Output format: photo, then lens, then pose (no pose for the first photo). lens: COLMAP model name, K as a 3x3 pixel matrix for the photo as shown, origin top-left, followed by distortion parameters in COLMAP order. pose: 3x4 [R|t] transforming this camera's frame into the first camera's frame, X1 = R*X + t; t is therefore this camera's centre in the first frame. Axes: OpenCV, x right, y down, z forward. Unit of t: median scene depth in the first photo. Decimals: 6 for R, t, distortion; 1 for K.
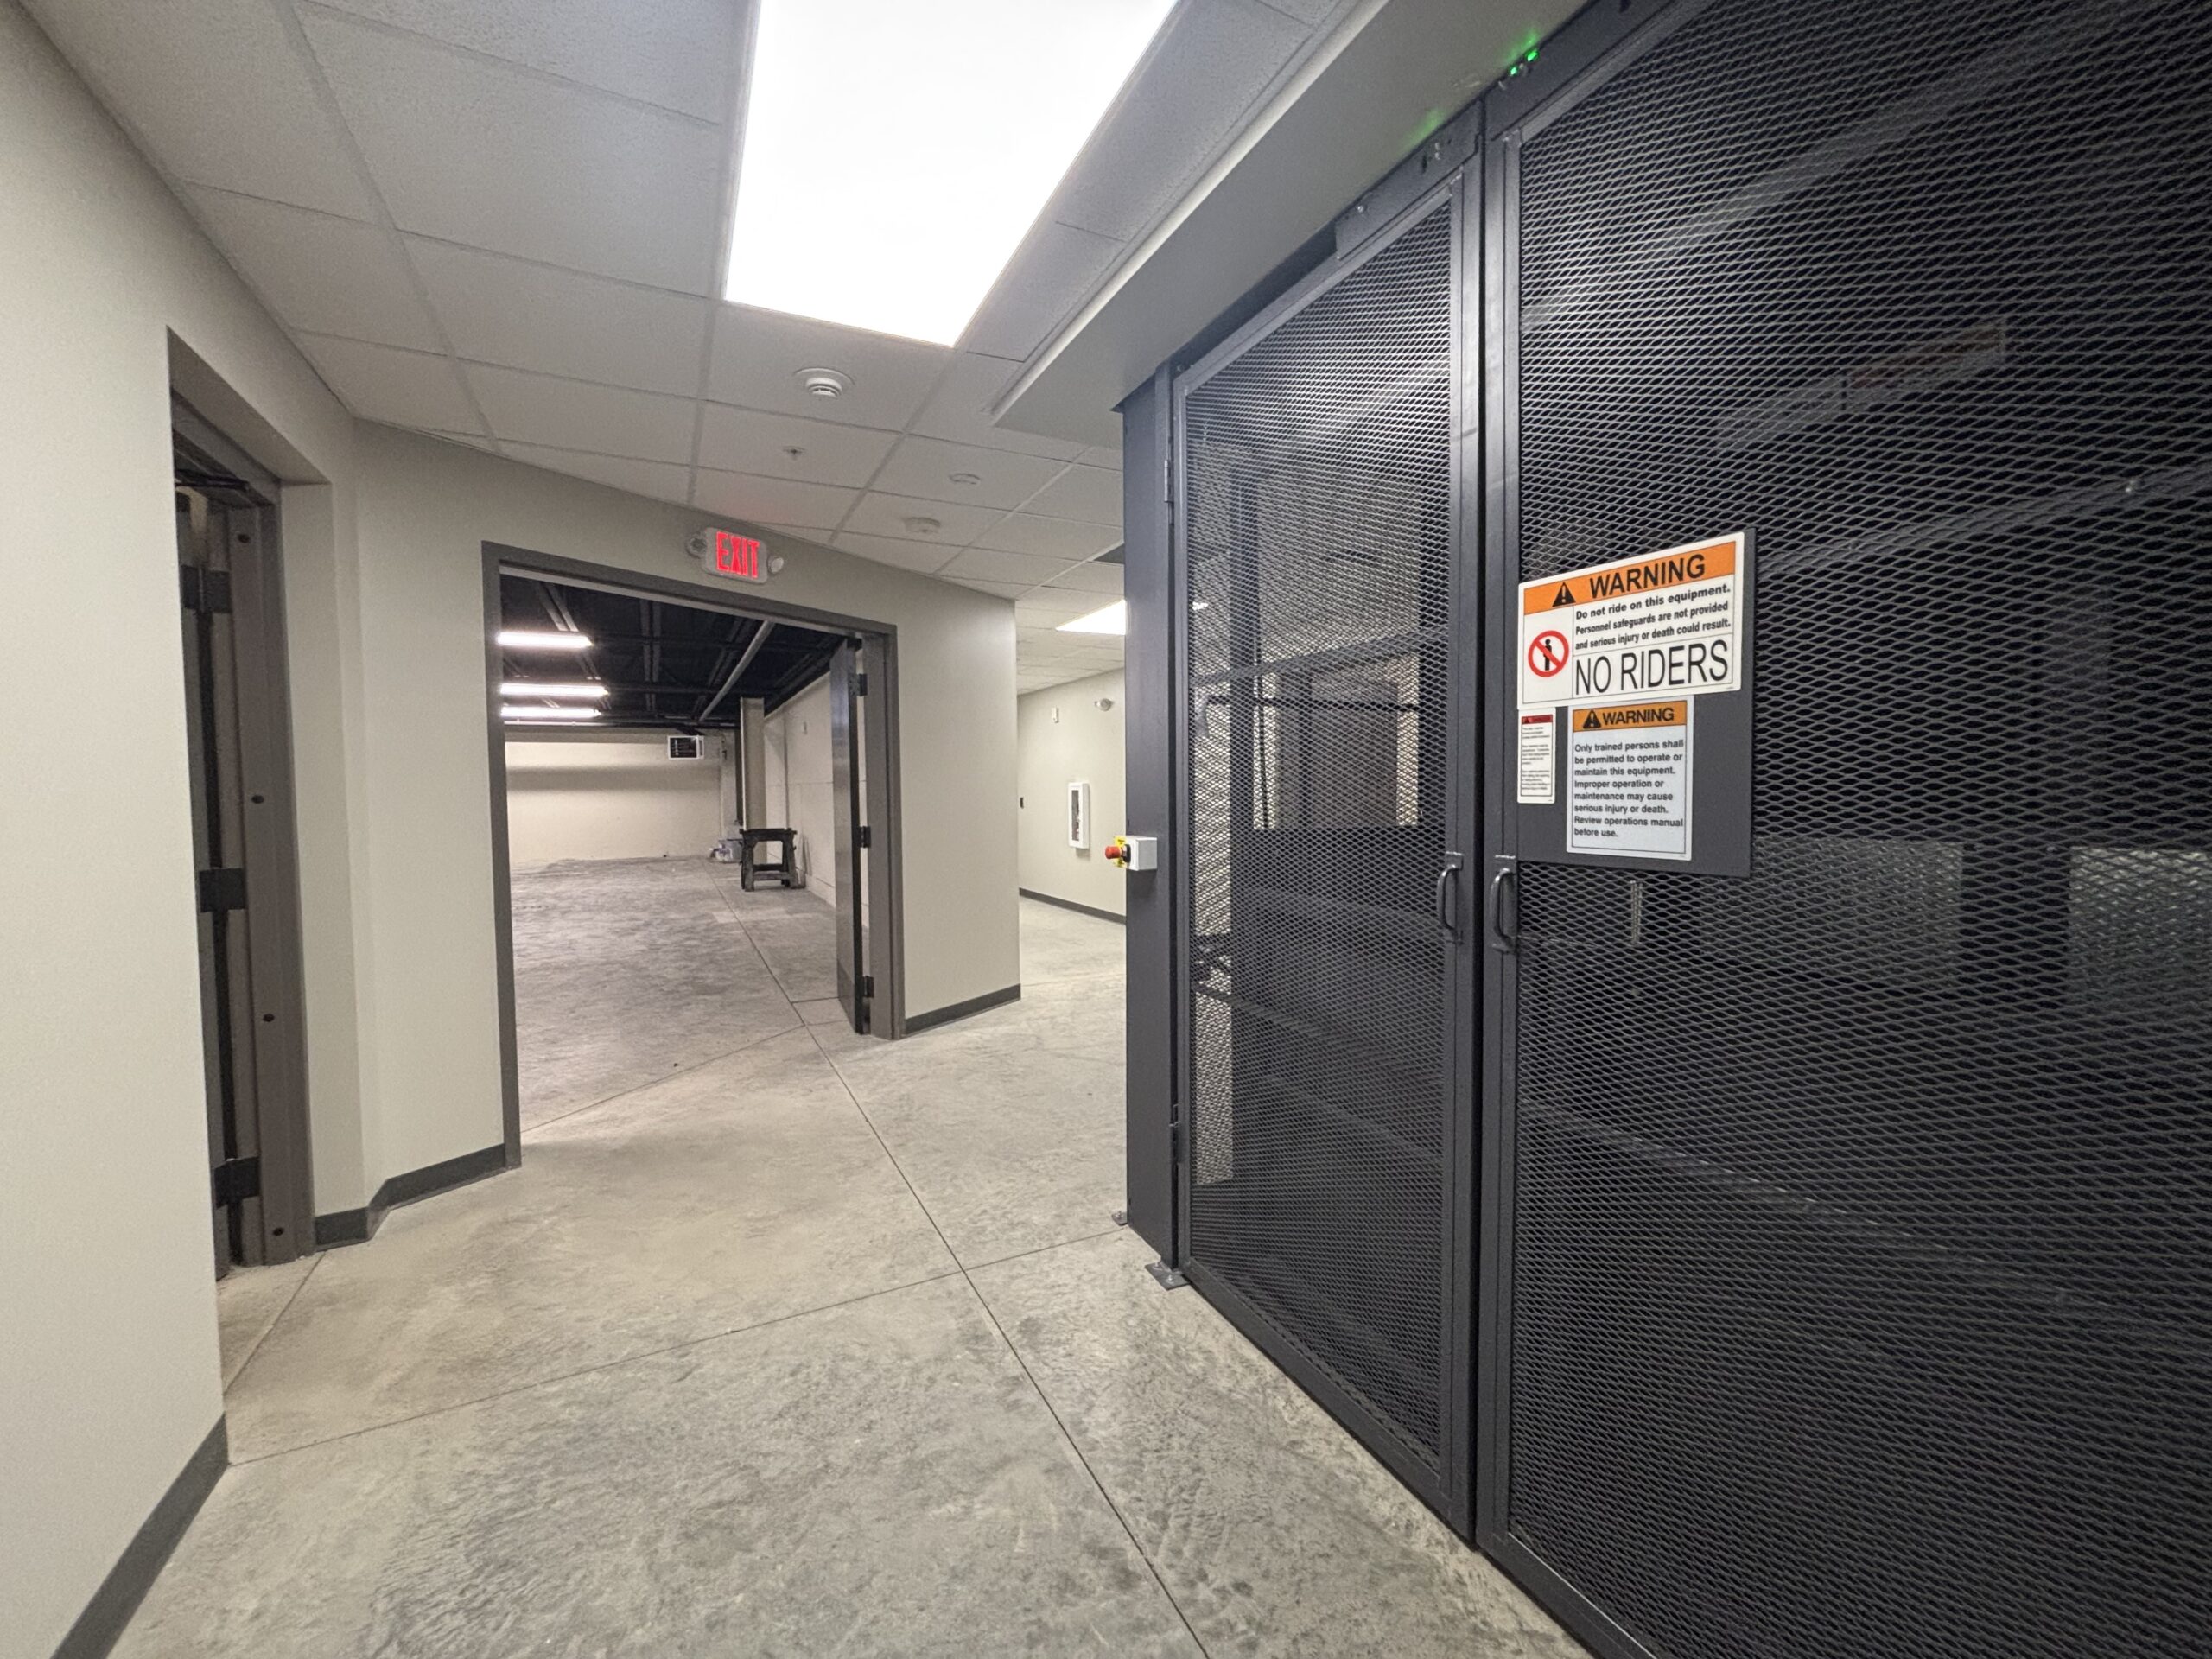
lens RADIAL K [[892.4, 0, 1094.5], [0, 892.4, 827.5], [0, 0, 1]] dist [0.000623, 0.000075]
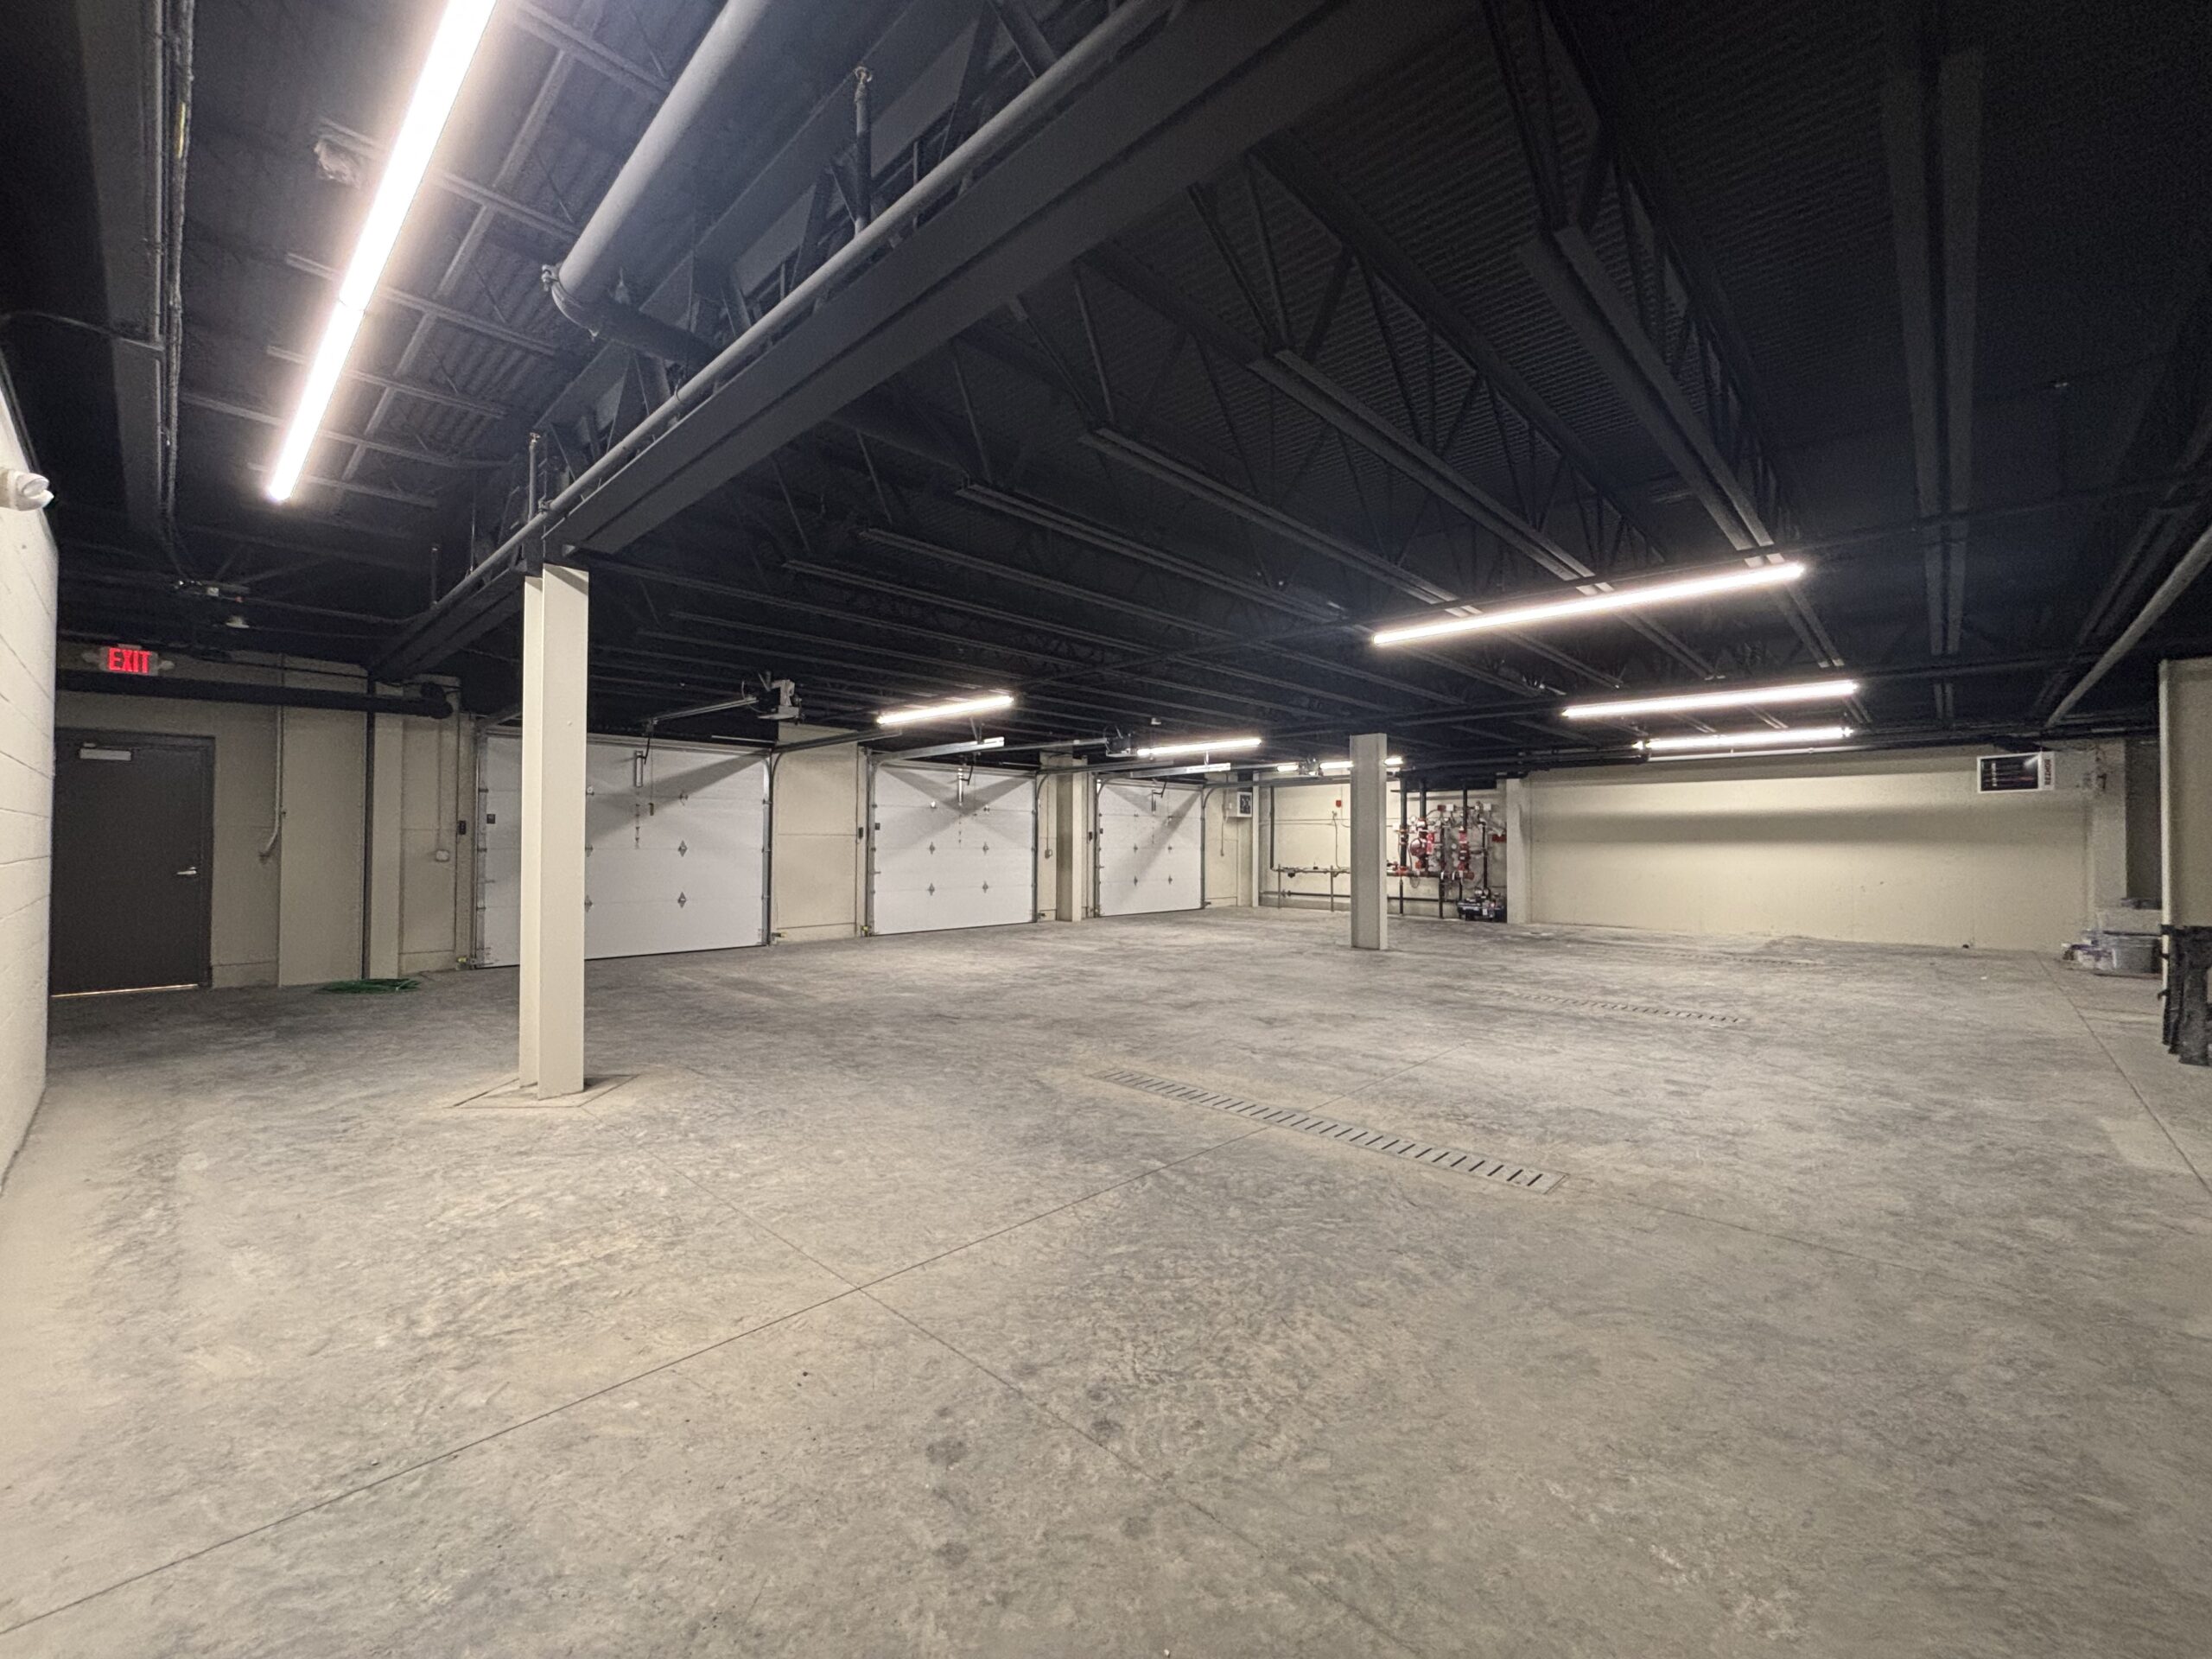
lens RADIAL K [[892.4, 0, 1094.5], [0, 892.4, 827.5], [0, 0, 1]] dist [0.000623, 0.000075]
pose [[0.342162, -0.003487, -0.939635, -0.108006], [-0.047300, 0.998661, -0.020930, -0.011473], [0.938450, 0.051607, 0.341539, 0.221054]]
